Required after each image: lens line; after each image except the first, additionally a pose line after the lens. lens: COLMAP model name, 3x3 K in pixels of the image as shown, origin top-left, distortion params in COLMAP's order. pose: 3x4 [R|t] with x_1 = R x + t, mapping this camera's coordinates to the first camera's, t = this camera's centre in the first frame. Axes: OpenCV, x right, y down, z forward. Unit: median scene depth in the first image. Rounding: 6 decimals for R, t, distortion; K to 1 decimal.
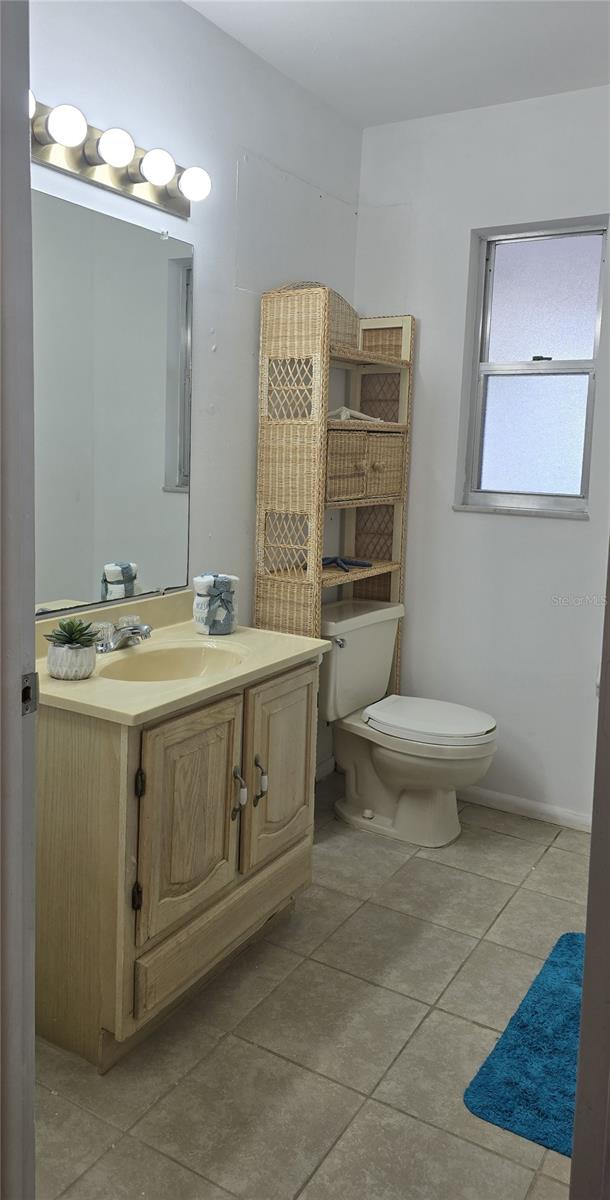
lens RADIAL K [[892.3, 0, 296.5], [0, 892.3, 538.4], [0, 0, 1]] dist [0.093638, -0.039395]
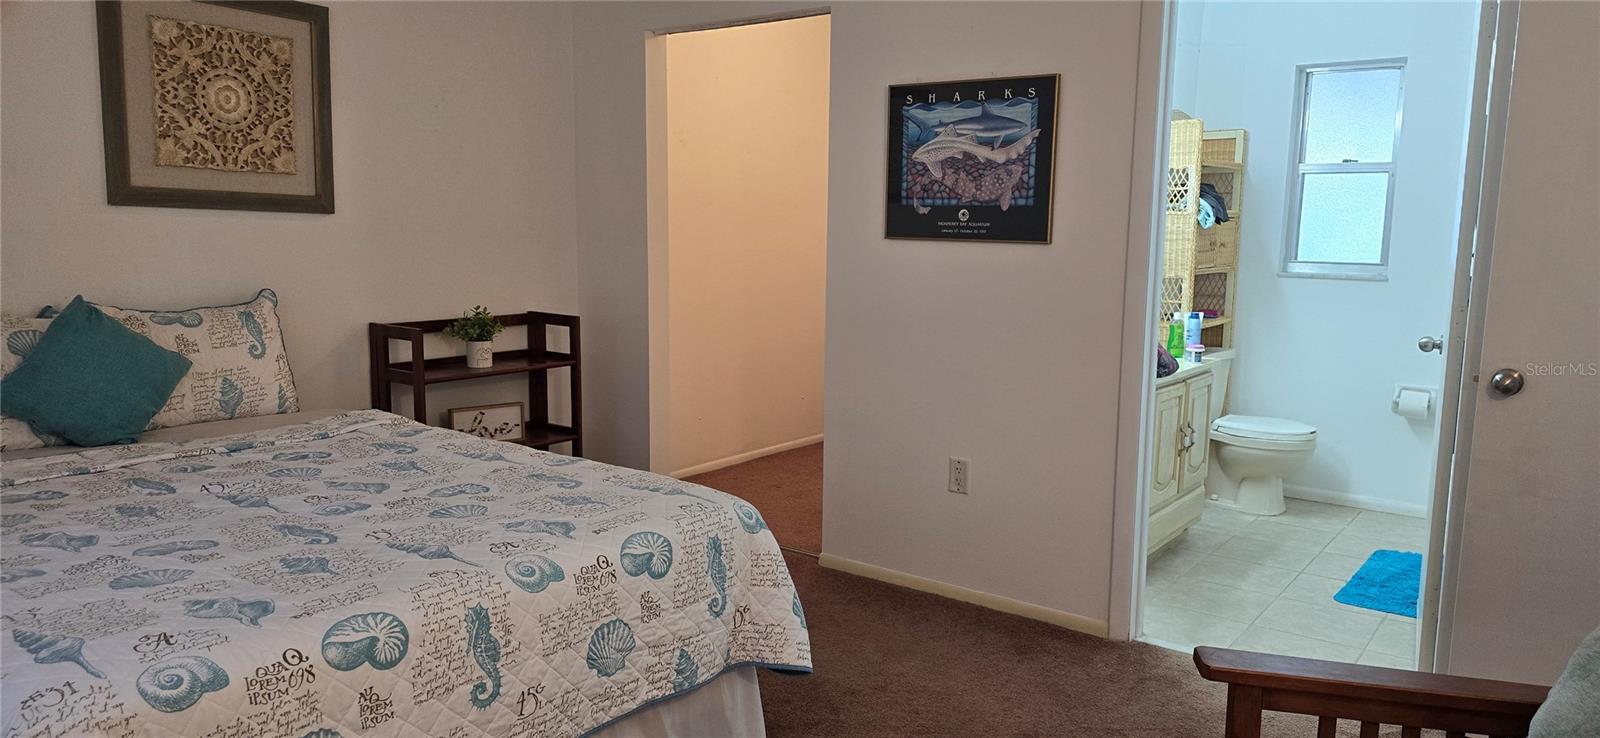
lens RADIAL K [[1073.9, 0, 807.9], [0, 1073.9, 362.3], [0, 0, 1]] dist [0.052182, -0.031868]
pose [[0.993864, 0.000203, -0.110605, -0.422147], [0.002635, 0.999671, 0.025517, 0.066673], [0.110573, -0.025652, 0.993537, -0.843348]]
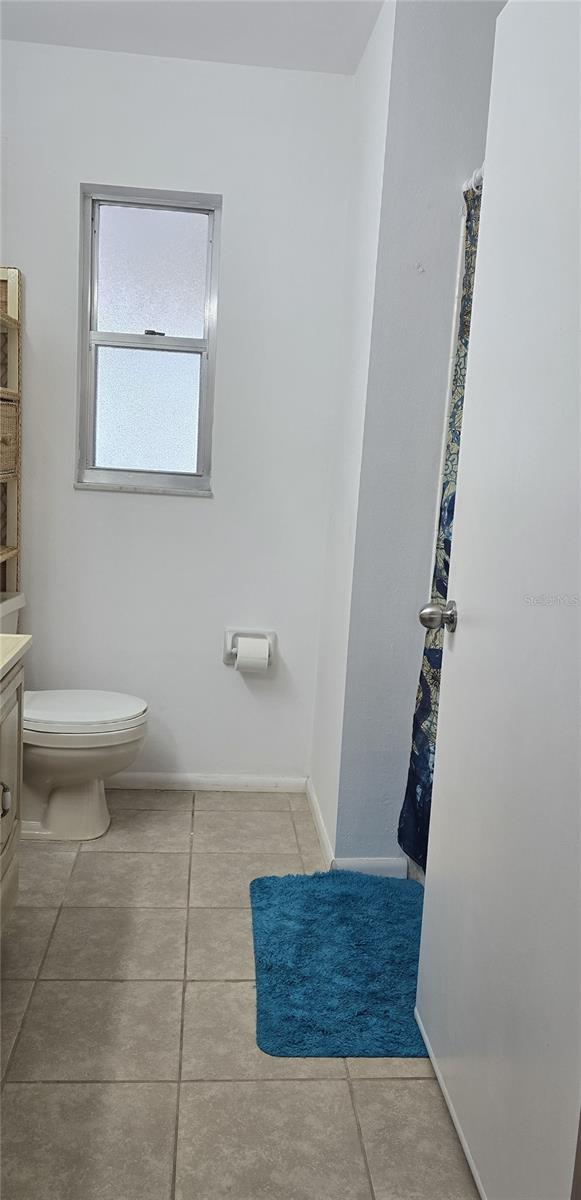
lens RADIAL K [[923.7, 0, 277.7], [0, 923.7, 583.2], [0, 0, 1]] dist [0.092312, -0.022148]
pose [[0.819007, -0.068853, 0.569637, -0.266550], [0.030940, 0.996629, 0.075981, 0.000170], [-0.572948, -0.044604, 0.818377, 0.092341]]
